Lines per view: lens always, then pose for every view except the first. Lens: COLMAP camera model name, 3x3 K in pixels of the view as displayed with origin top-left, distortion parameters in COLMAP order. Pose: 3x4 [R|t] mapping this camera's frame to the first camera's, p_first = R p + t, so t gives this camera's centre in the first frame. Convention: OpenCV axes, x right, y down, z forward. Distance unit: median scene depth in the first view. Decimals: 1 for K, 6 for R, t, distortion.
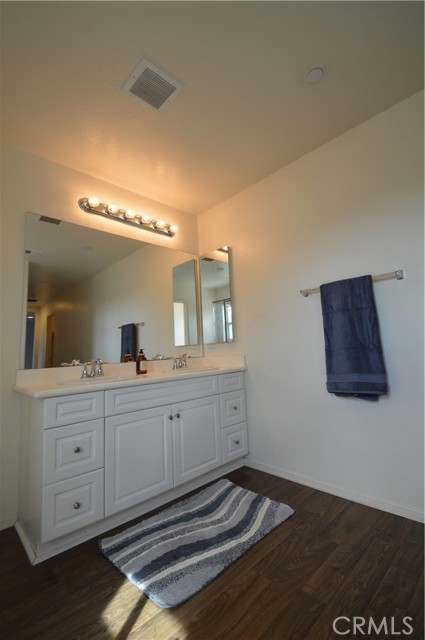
lens RADIAL K [[287.0, 0, 220.3], [0, 287.0, 308.1], [0, 0, 1]] dist [-0.000949, -0.009250]
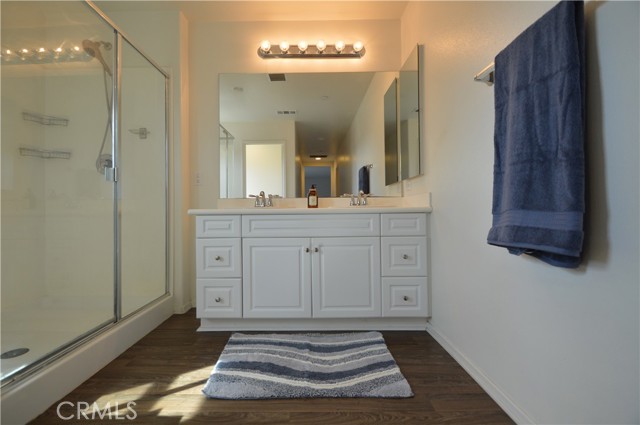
lens RADIAL K [[287.0, 0, 316.9], [0, 287.0, 208.8], [0, 0, 1]] dist [-0.000949, -0.009250]
pose [[0.709374, 0.035822, -0.703922, 0.564993], [0.073297, 0.989544, 0.124221, 0.132266], [0.701011, -0.139714, 0.699331, 0.382117]]
